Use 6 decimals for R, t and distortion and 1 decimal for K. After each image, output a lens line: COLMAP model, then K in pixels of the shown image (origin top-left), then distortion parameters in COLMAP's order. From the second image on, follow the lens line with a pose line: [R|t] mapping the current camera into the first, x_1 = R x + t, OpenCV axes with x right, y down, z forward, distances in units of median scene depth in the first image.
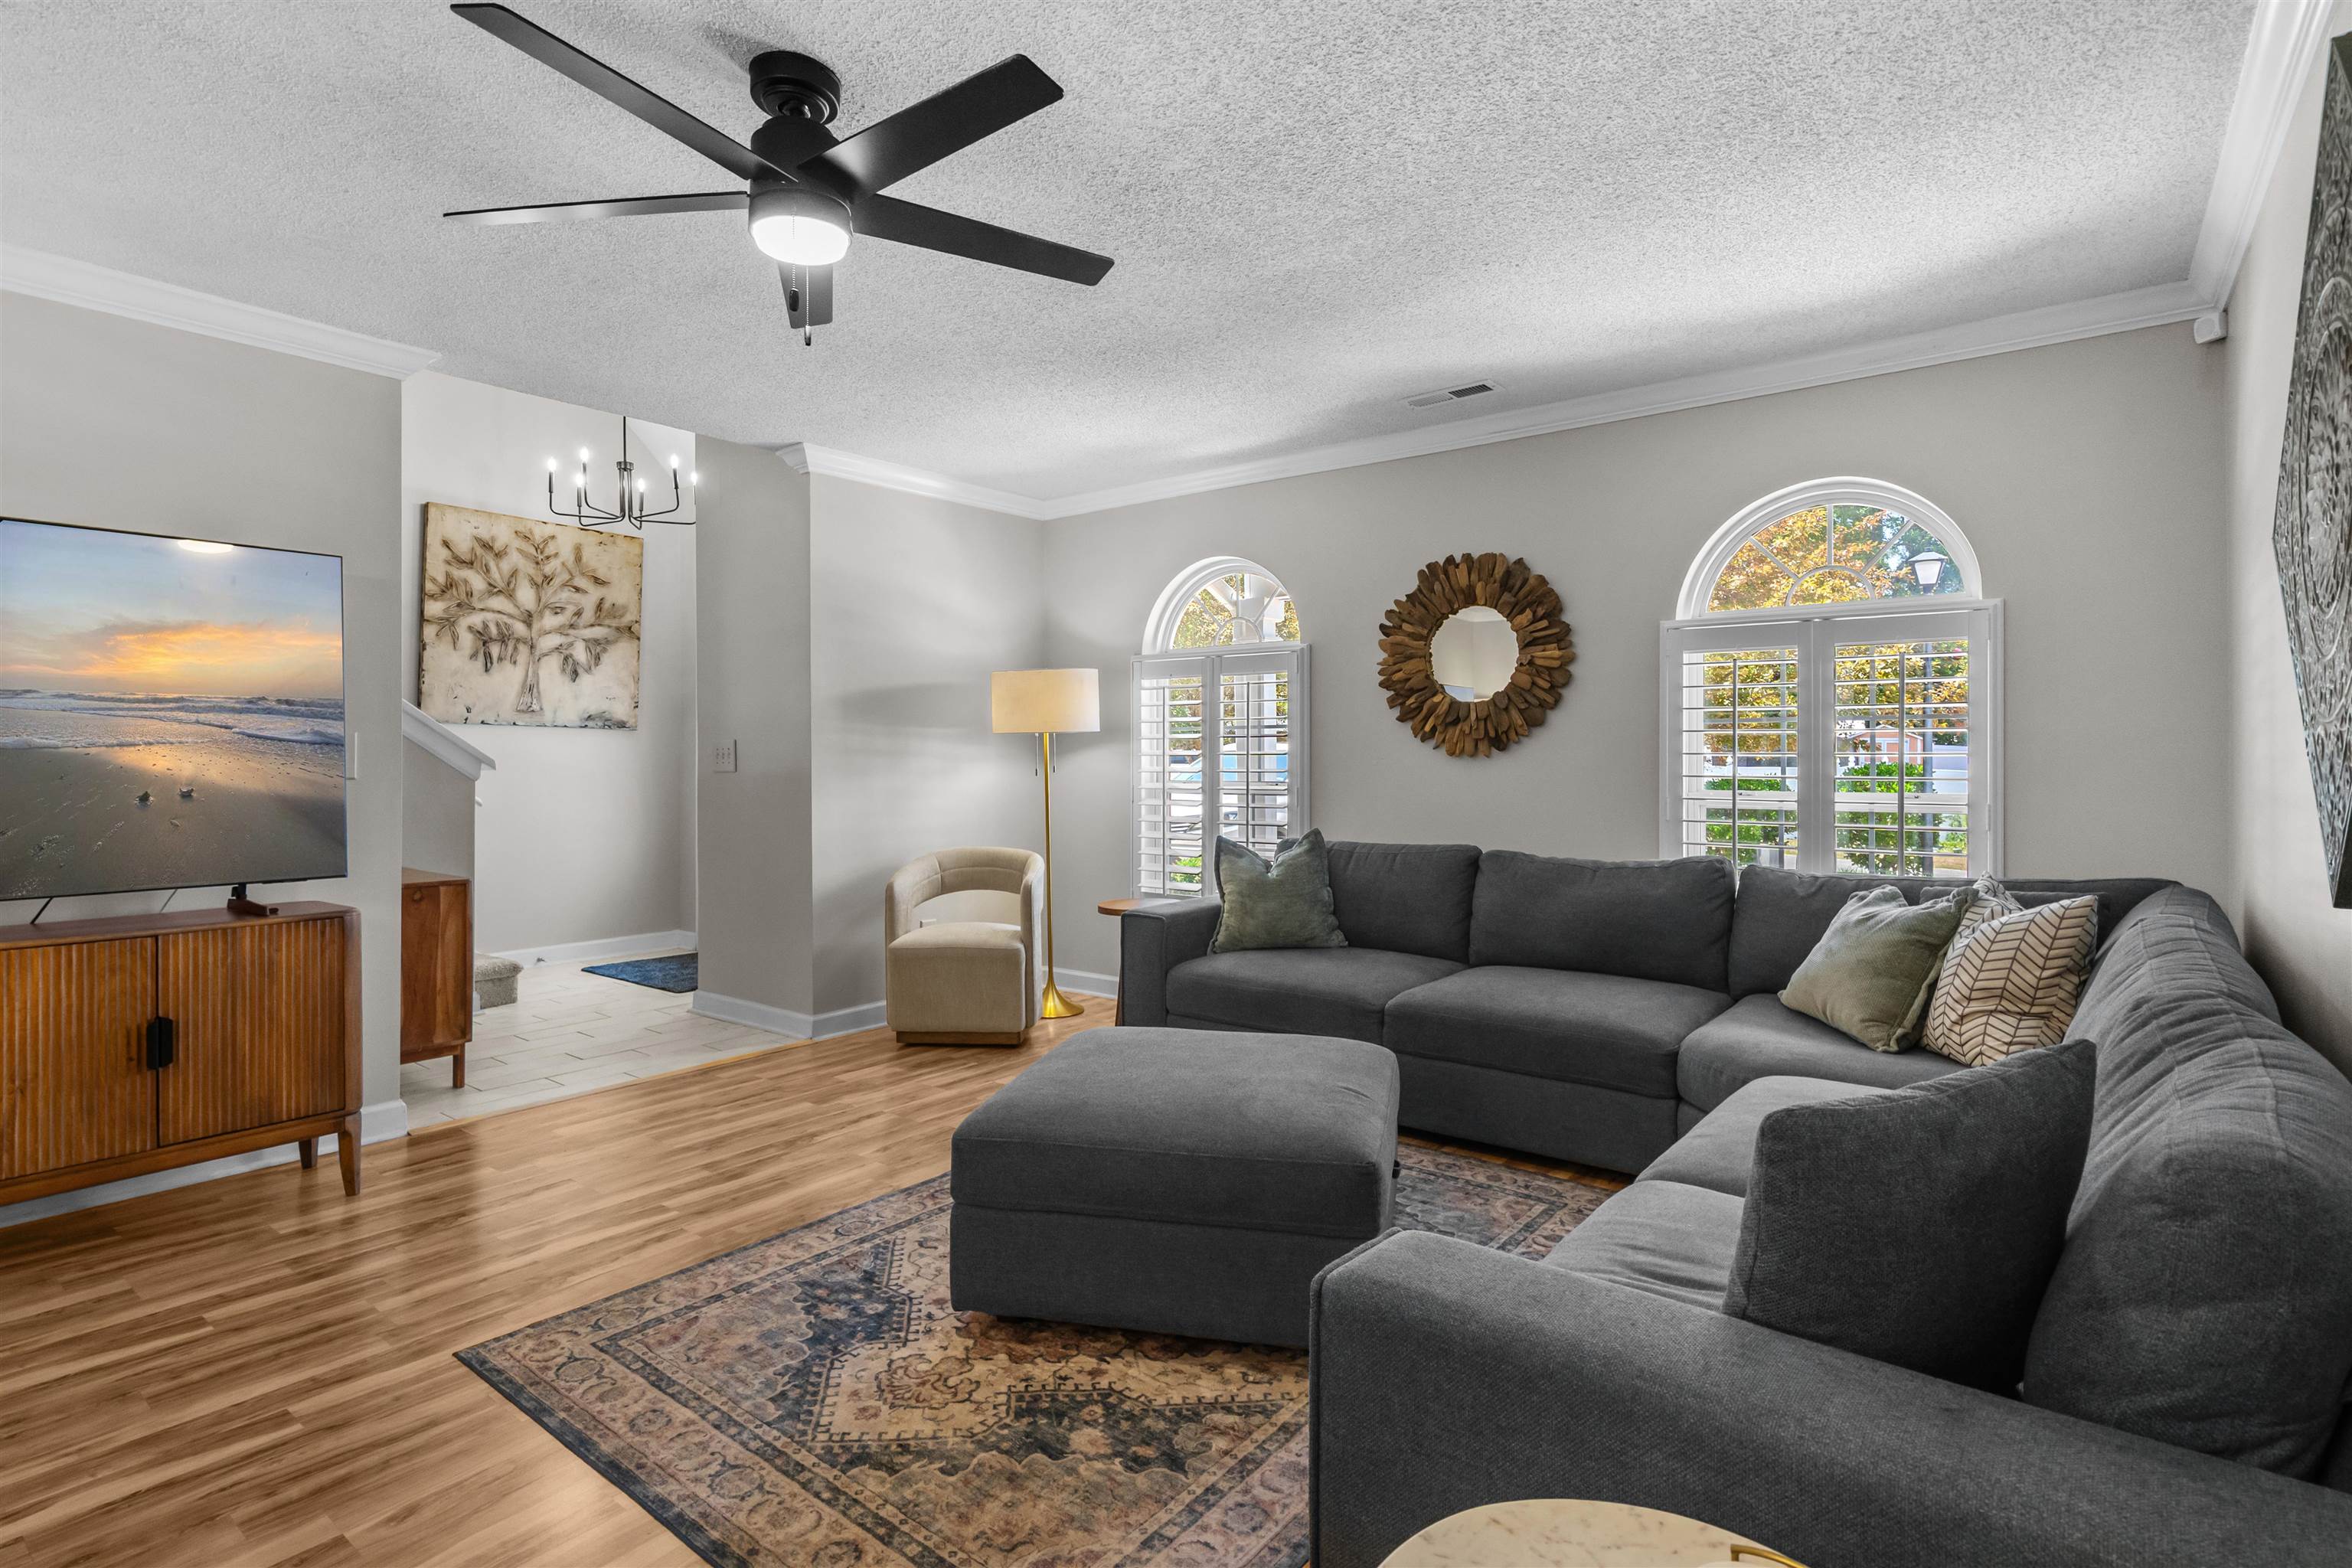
lens RADIAL K [[1163.0, 0, 1182.6], [0, 1163.0, 759.8], [0, 0, 1]] dist [-0.001252, -0.000246]
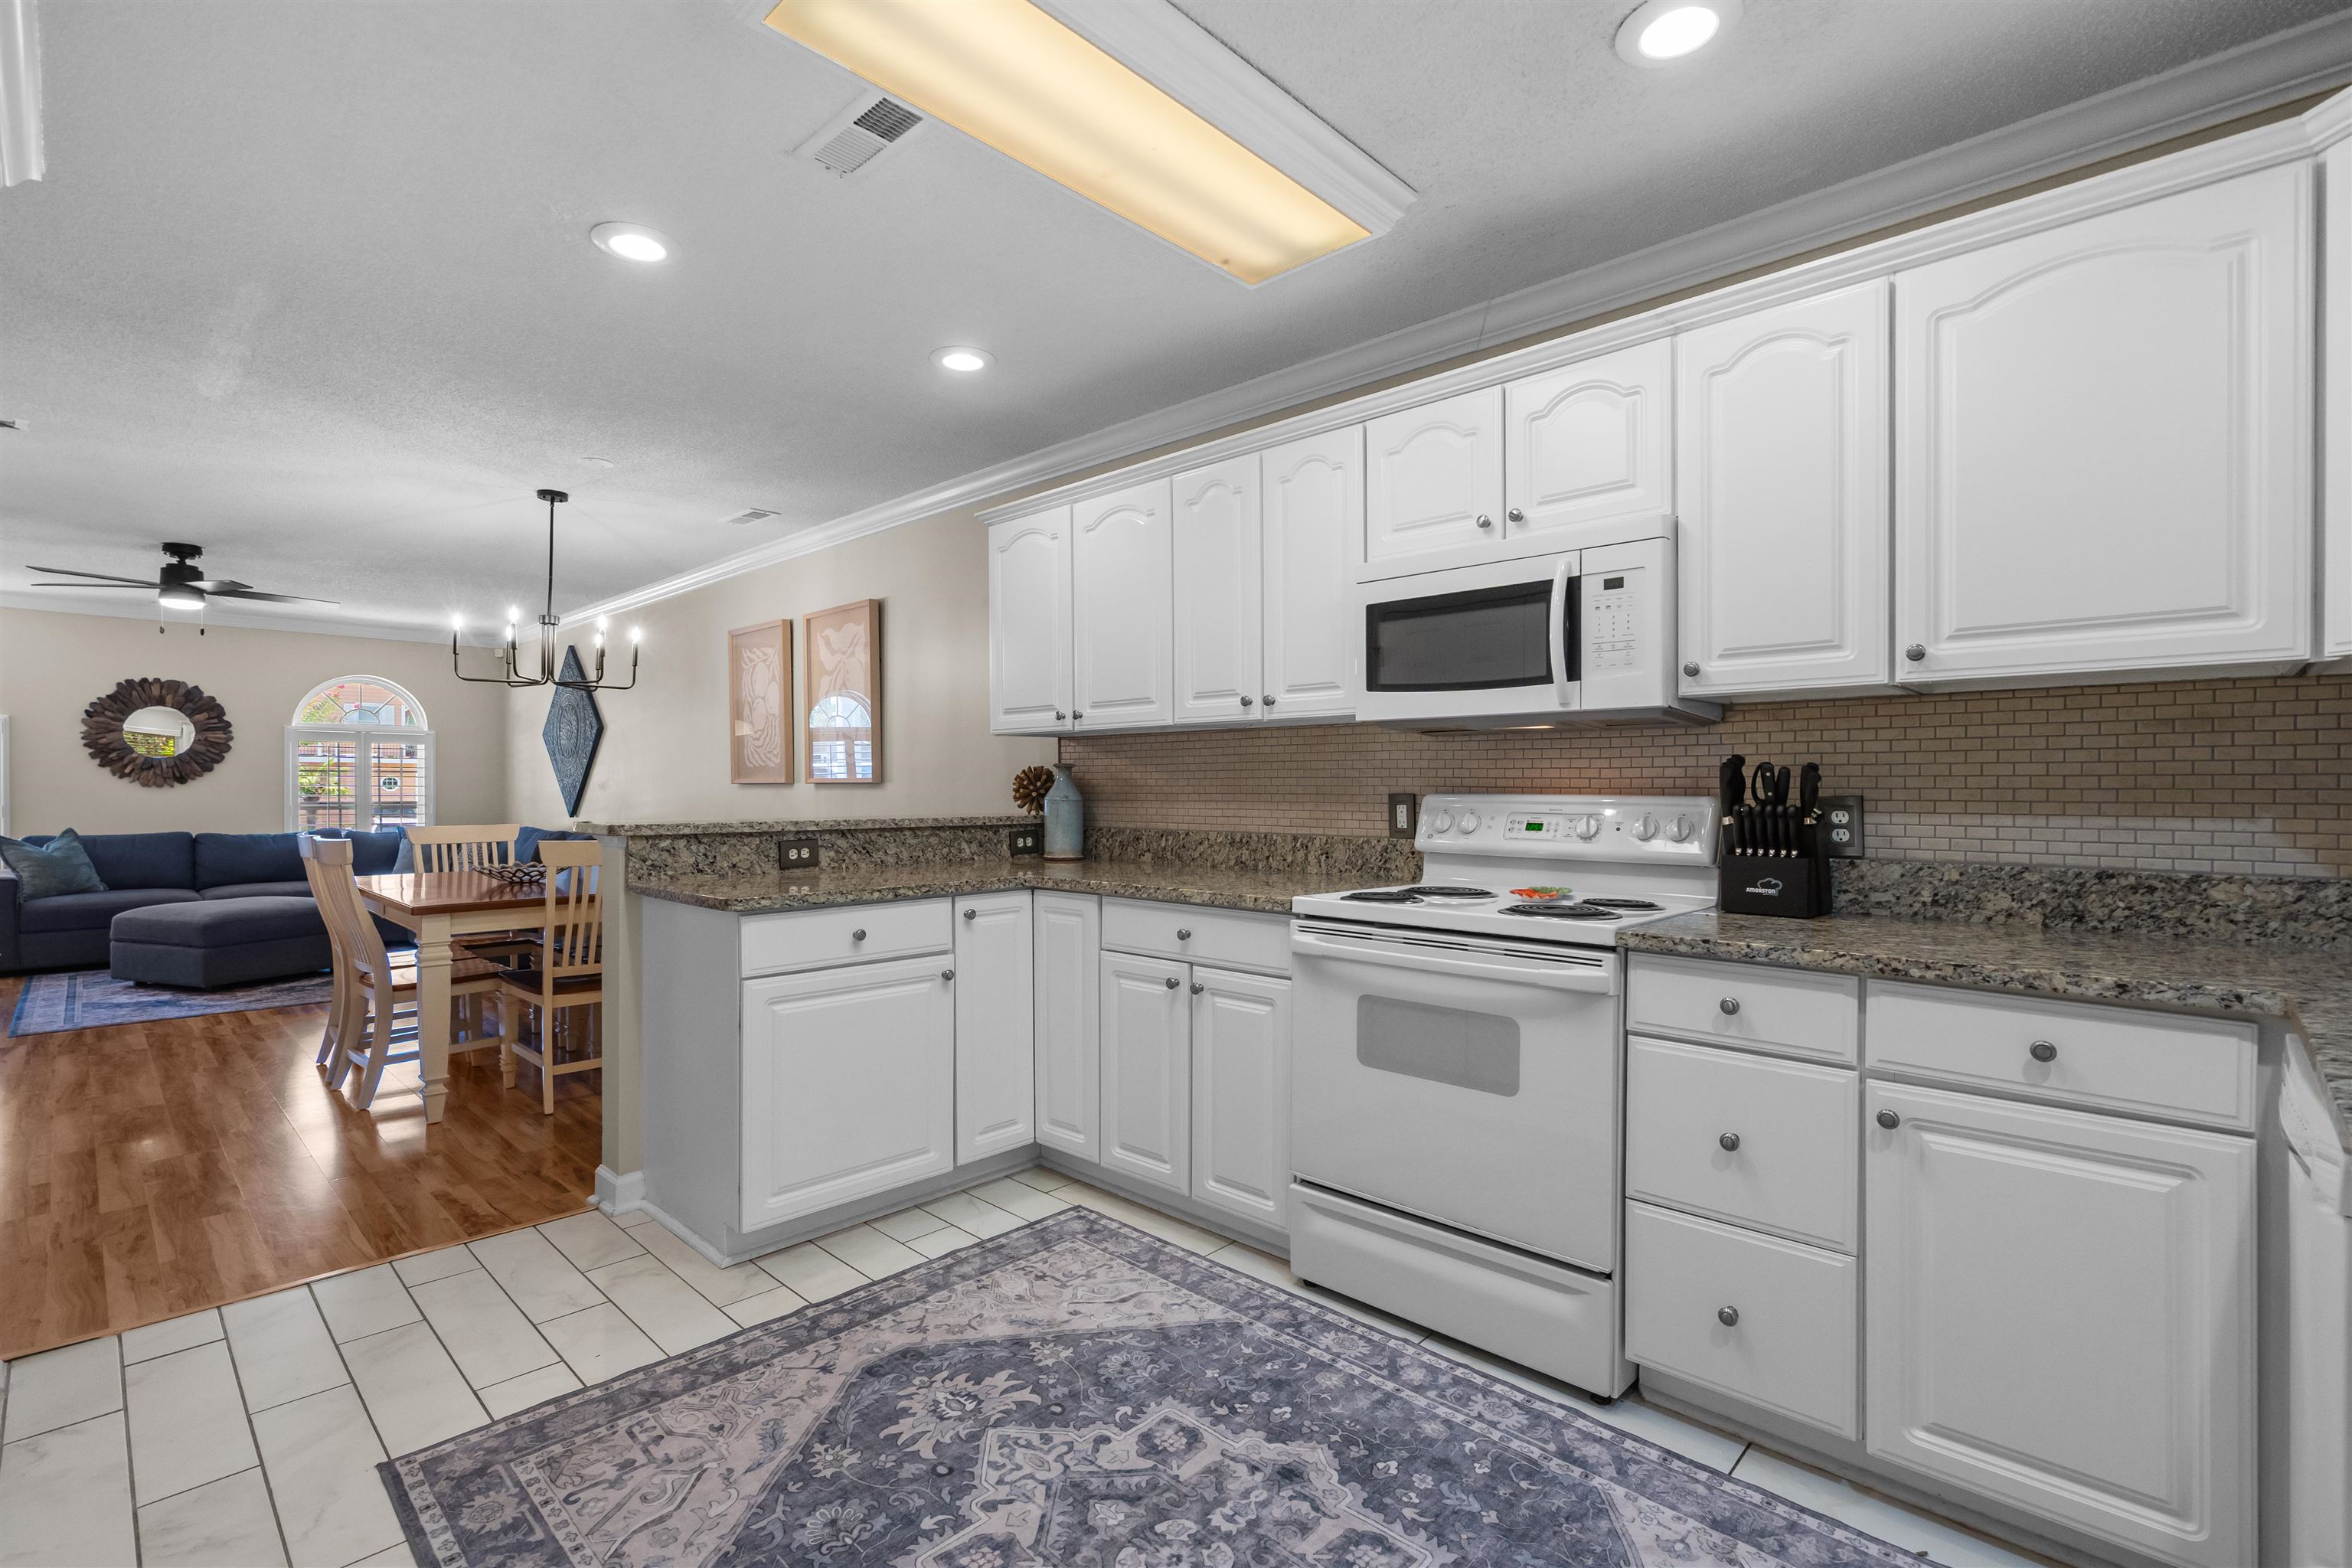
lens RADIAL K [[1059.8, 0, 1177.0], [0, 1059.8, 792.5], [0, 0, 1]] dist [-0.004658, 0.000426]
pose [[0.100796, -0.002572, 0.994904, -1.470736], [0.001455, 0.999996, 0.002438, 0.005744], [-0.994906, 0.001202, 0.100799, -0.924785]]
